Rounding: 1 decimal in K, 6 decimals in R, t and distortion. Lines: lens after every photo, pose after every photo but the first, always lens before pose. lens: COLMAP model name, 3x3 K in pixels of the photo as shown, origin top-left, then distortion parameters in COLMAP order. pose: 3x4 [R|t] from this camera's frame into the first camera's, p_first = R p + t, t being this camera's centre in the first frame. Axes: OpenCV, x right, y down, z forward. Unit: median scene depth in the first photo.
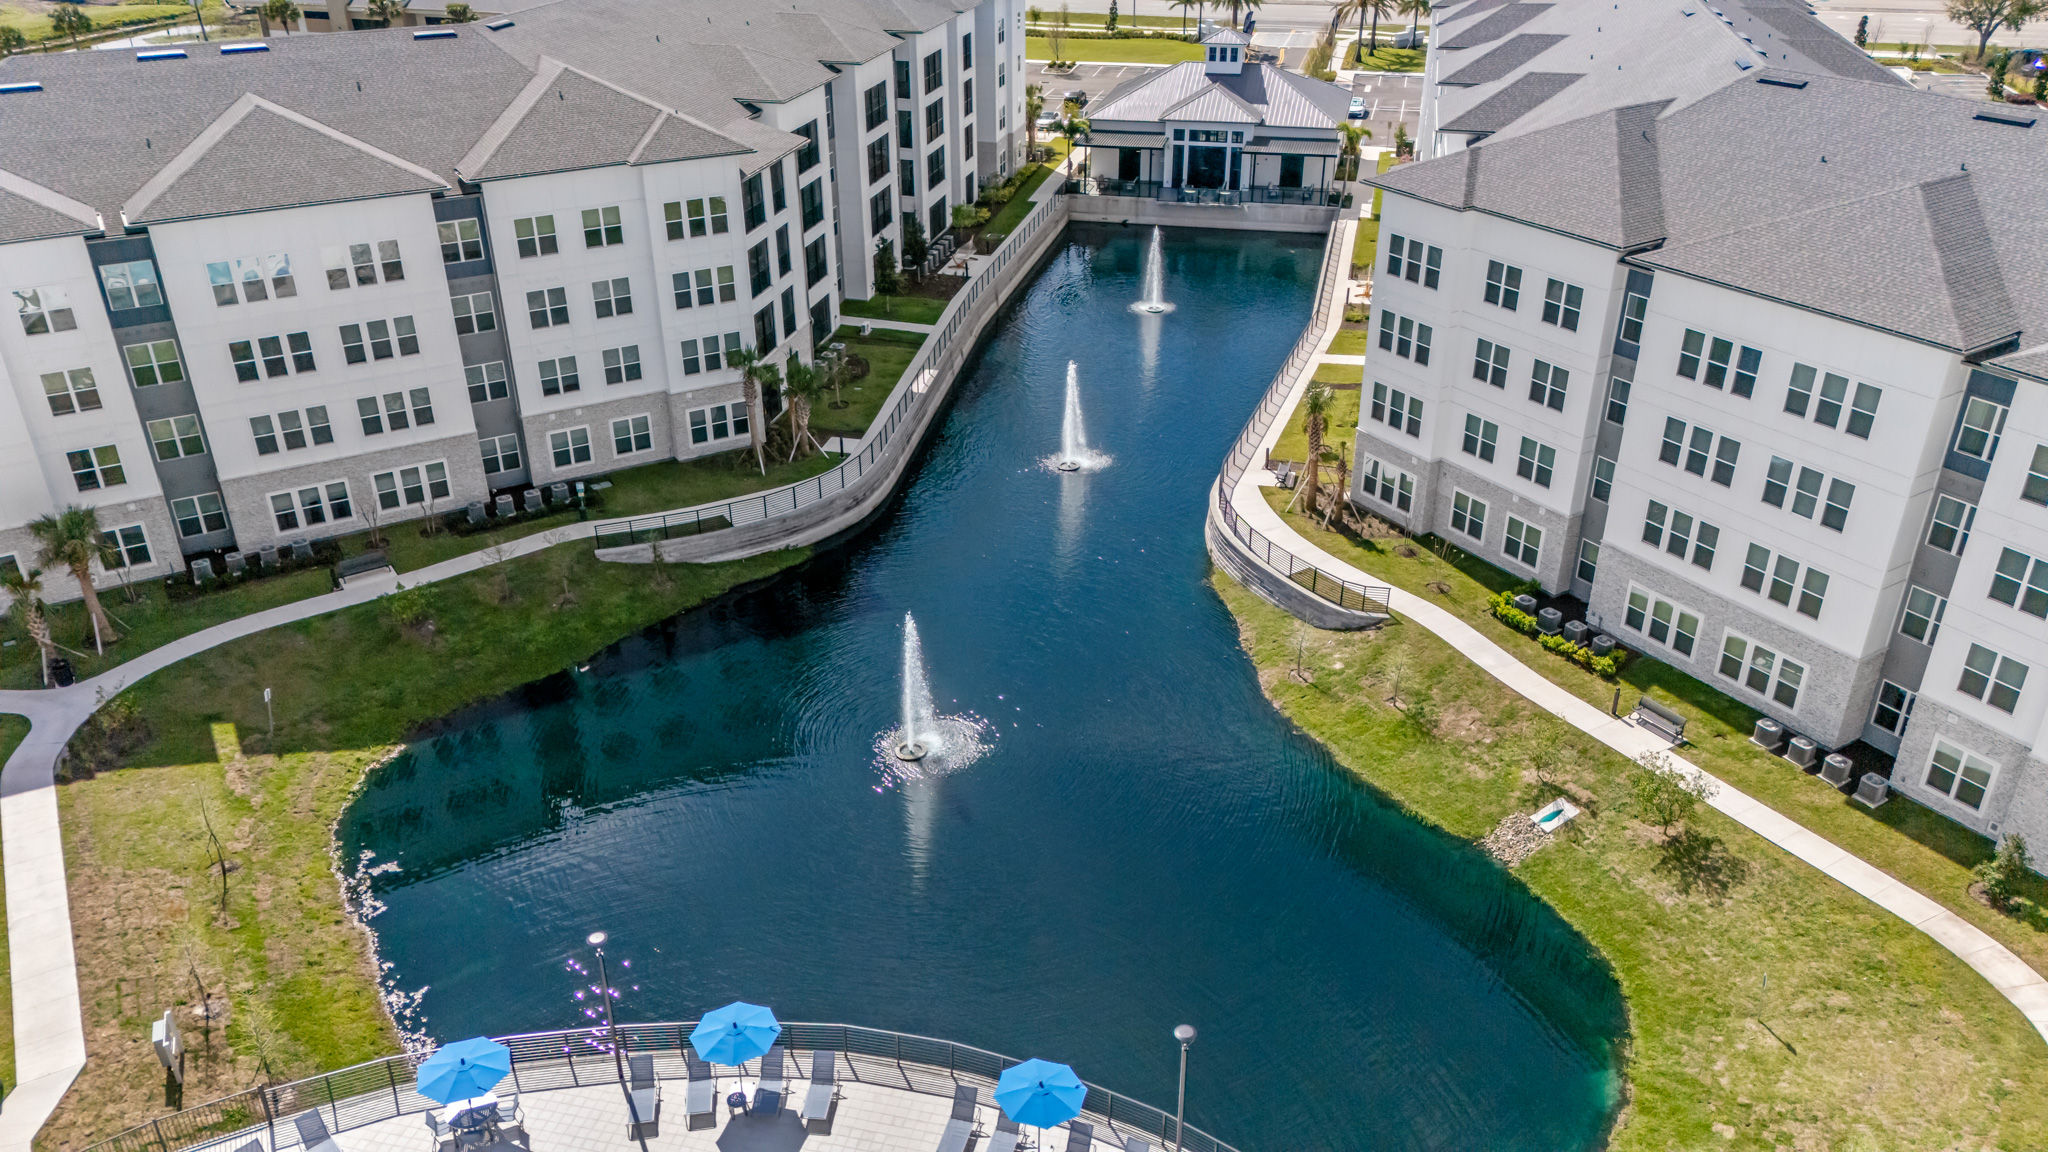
lens RADIAL K [[1526.4, 0, 1024.0], [0, 1526.4, 576.0], [0, 0, 1]] dist [0.078684, -0.071740]
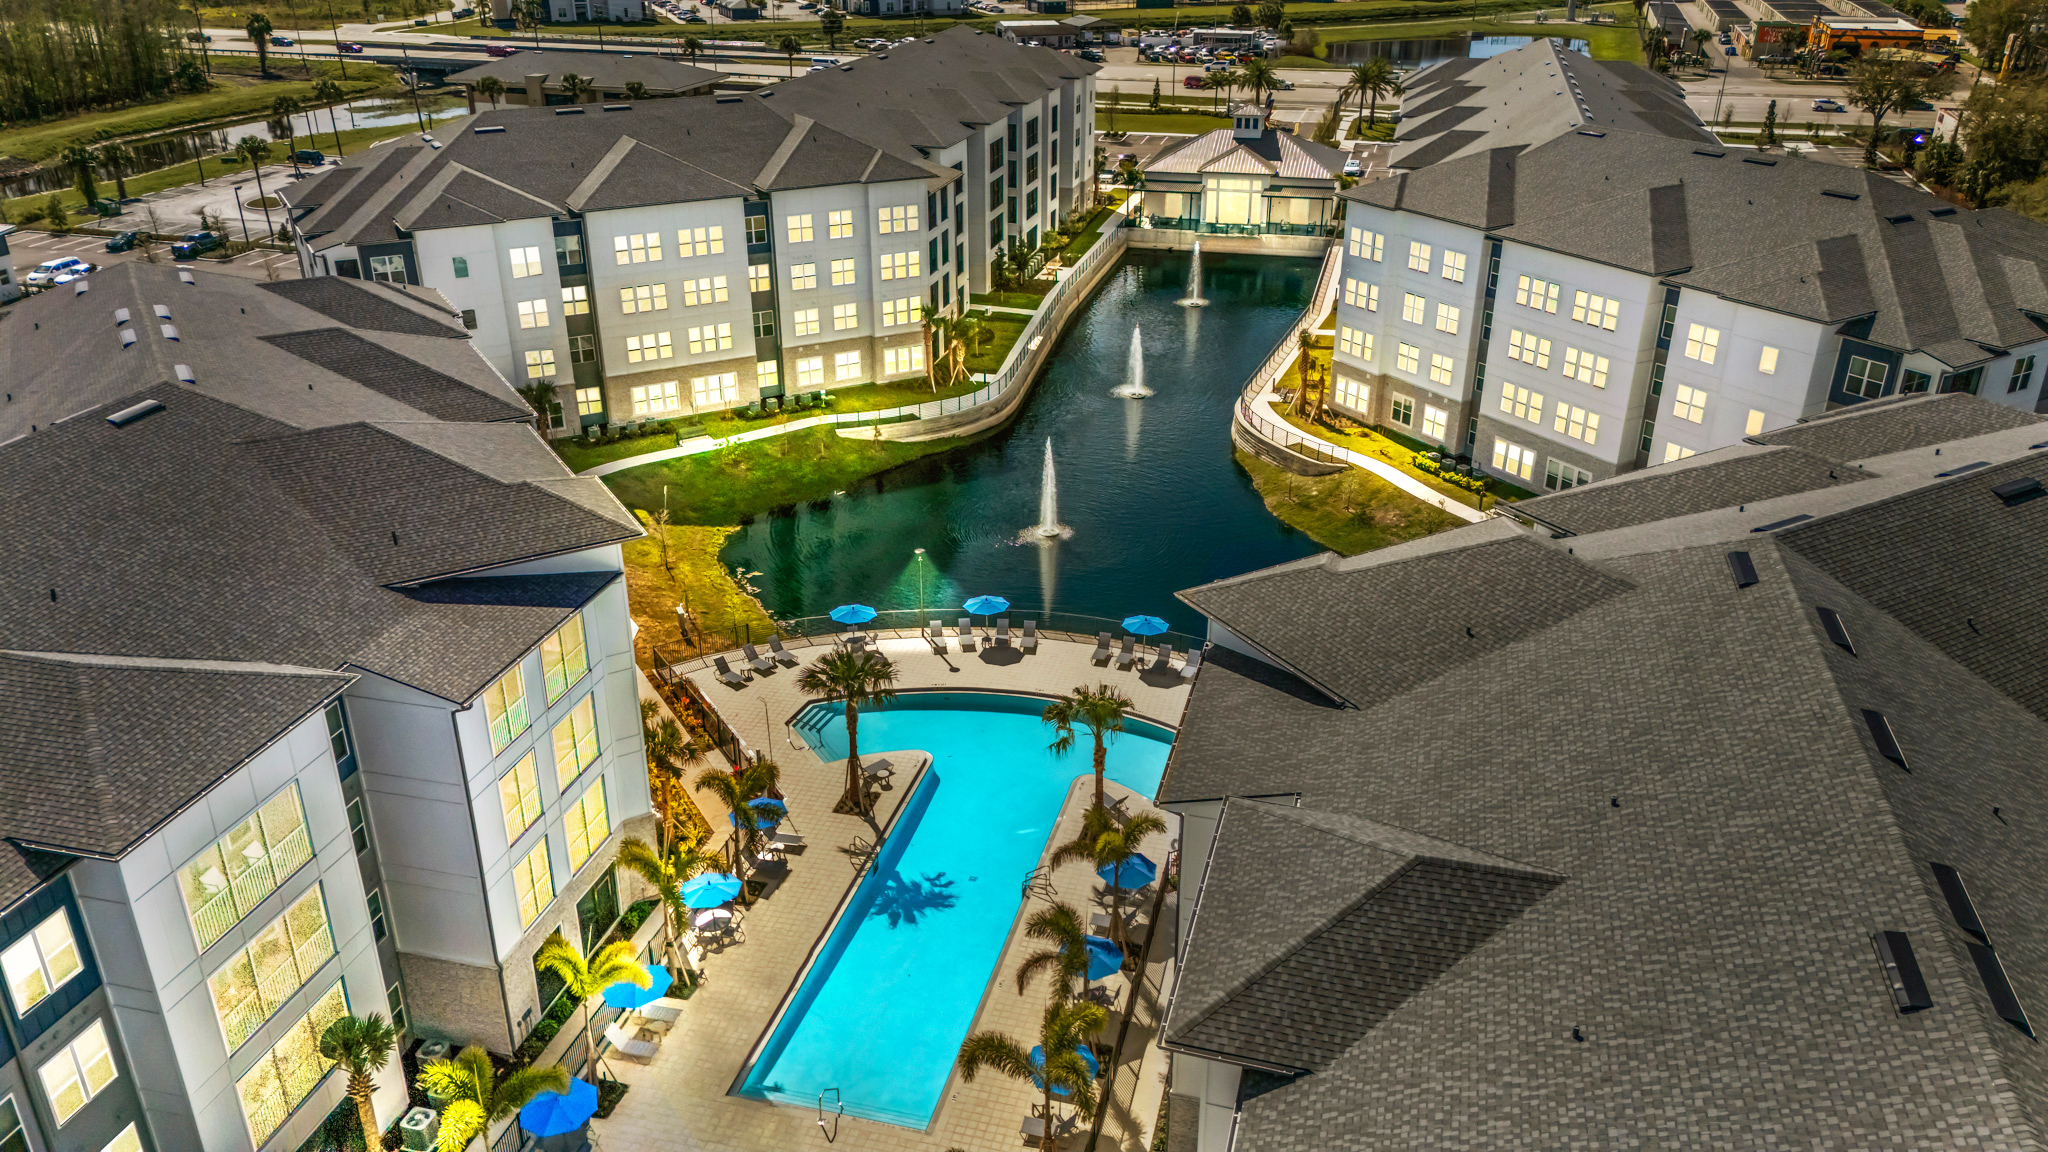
lens RADIAL K [[1526.4, 0, 1024.0], [0, 1526.4, 576.0], [0, 0, 1]] dist [0.078684, -0.071740]
pose [[0.999790, 0.013314, -0.015598, -0.044566], [-0.014049, 0.998748, -0.048008, 0.141726], [0.014940, 0.048217, 0.998725, -0.369938]]
